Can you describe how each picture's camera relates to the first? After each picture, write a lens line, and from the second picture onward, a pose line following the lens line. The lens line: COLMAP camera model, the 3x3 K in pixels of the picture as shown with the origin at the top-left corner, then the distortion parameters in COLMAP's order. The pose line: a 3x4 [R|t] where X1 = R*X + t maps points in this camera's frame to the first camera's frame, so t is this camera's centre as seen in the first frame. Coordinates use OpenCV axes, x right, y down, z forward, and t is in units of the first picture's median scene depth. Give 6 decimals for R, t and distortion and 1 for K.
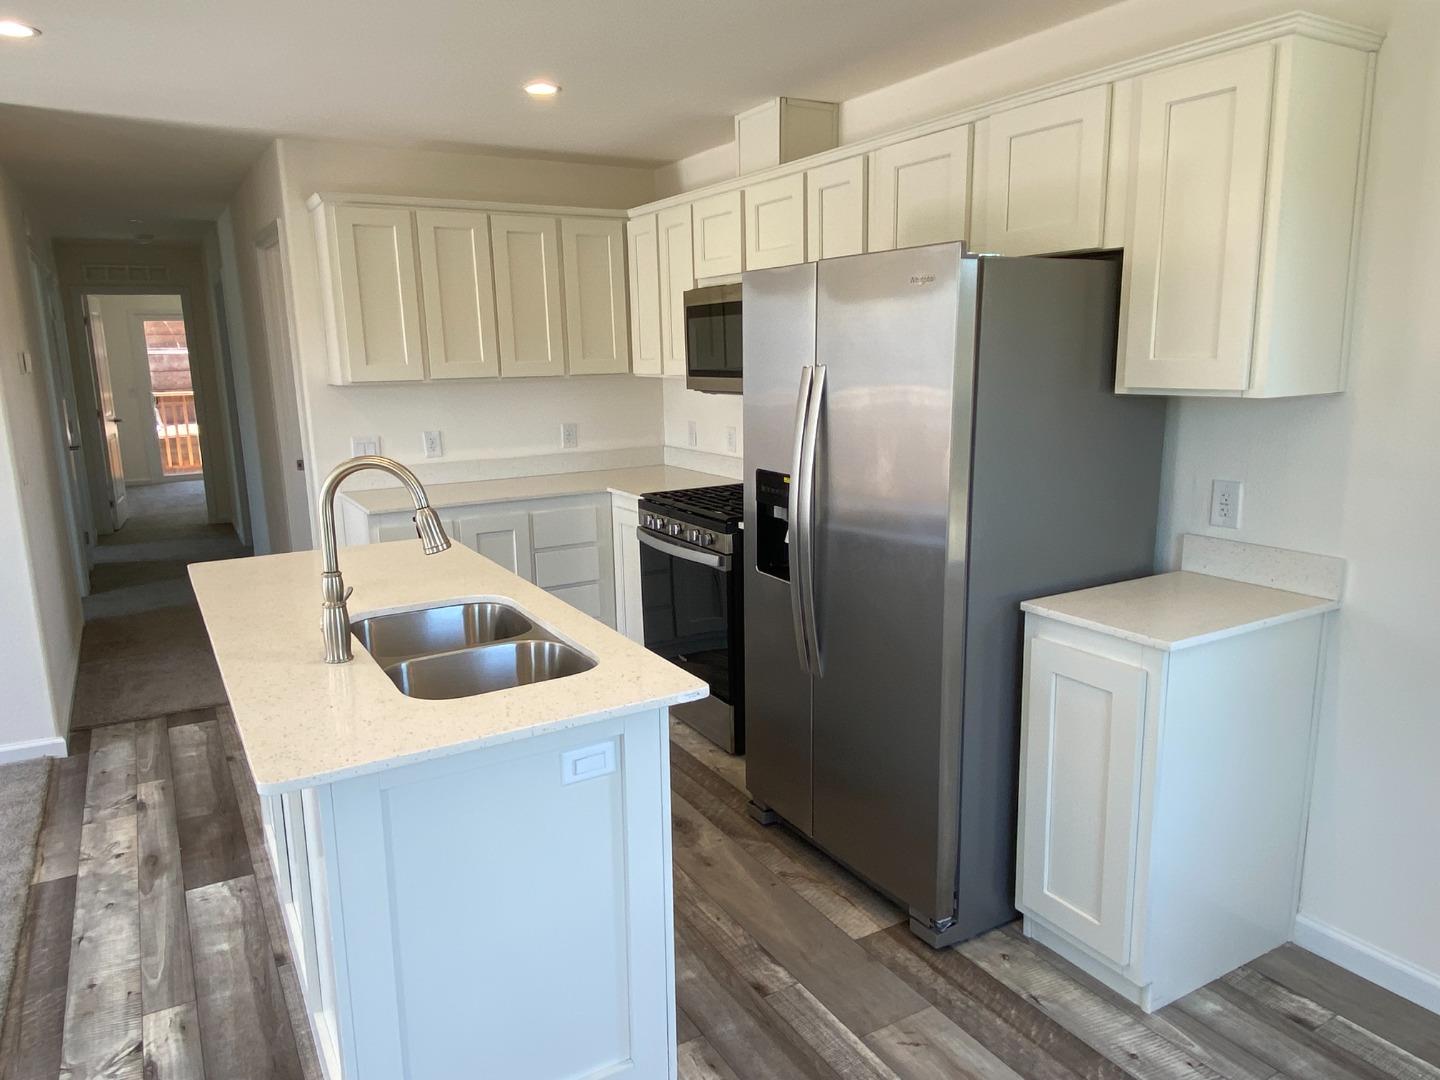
lens RADIAL K [[1038.7, 0, 722.2], [0, 1038.7, 542.9], [0, 0, 1]] dist [-0.011606, 0.000294]
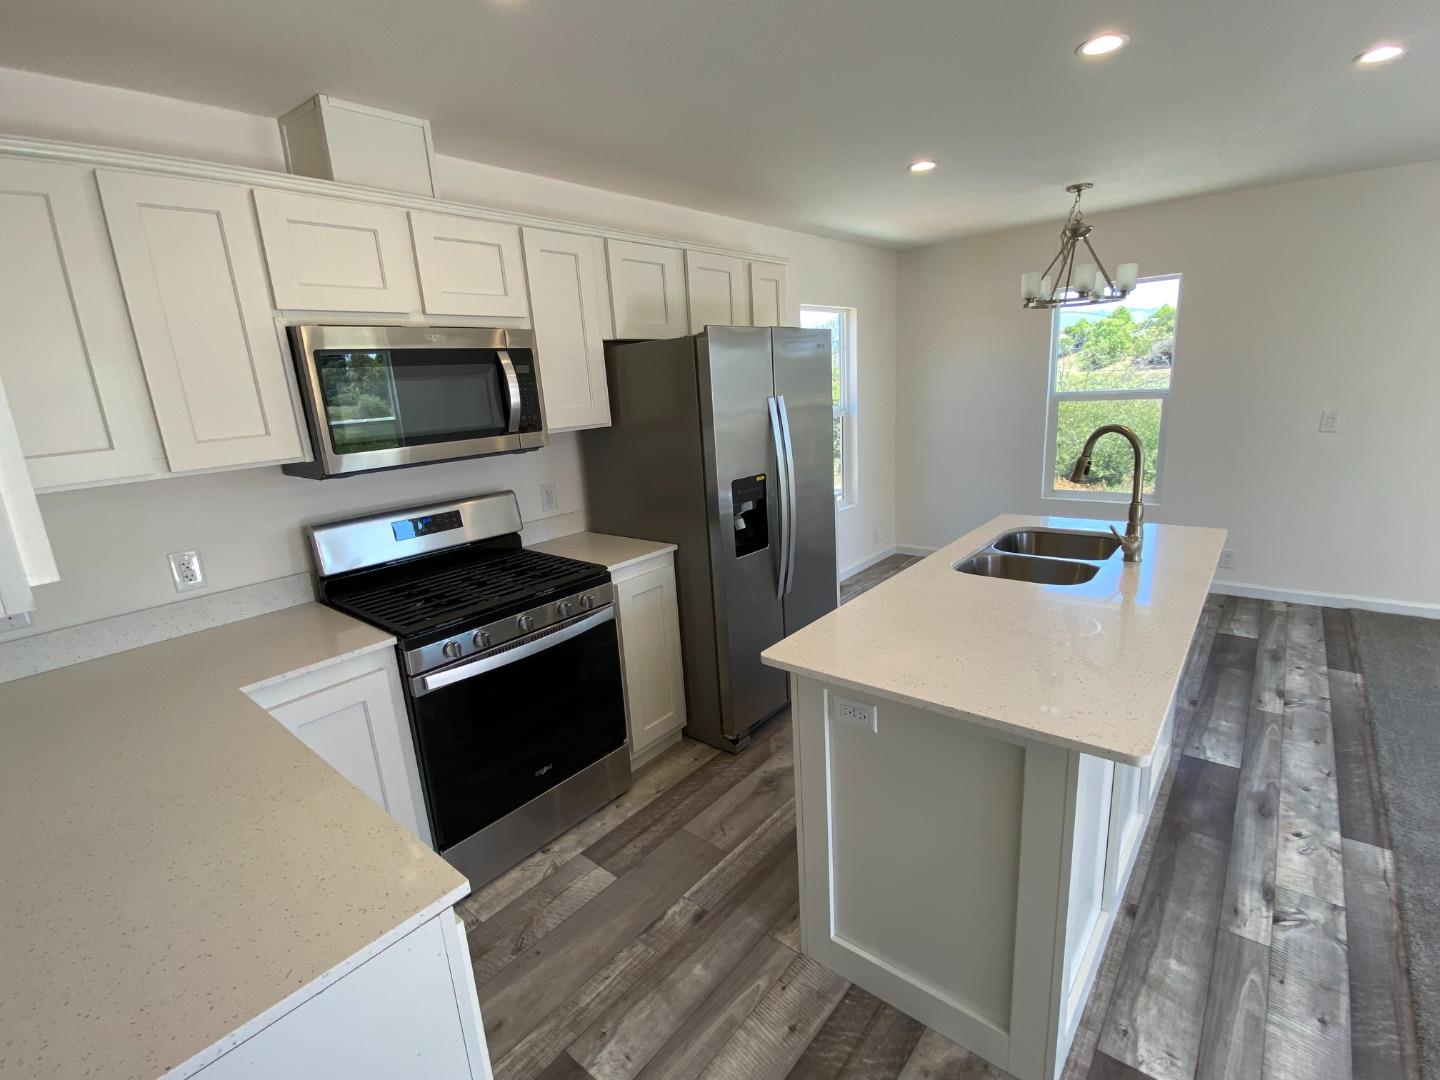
lens RADIAL K [[690.9, 0, 694.9], [0, 690.9, 560.7], [0, 0, 1]] dist [-0.011777, -0.005660]
pose [[-0.348530, -0.209696, 0.913540, -0.927255], [0.254655, 0.916806, 0.307600, -0.313188], [-0.902041, 0.339845, -0.266134, 1.614717]]
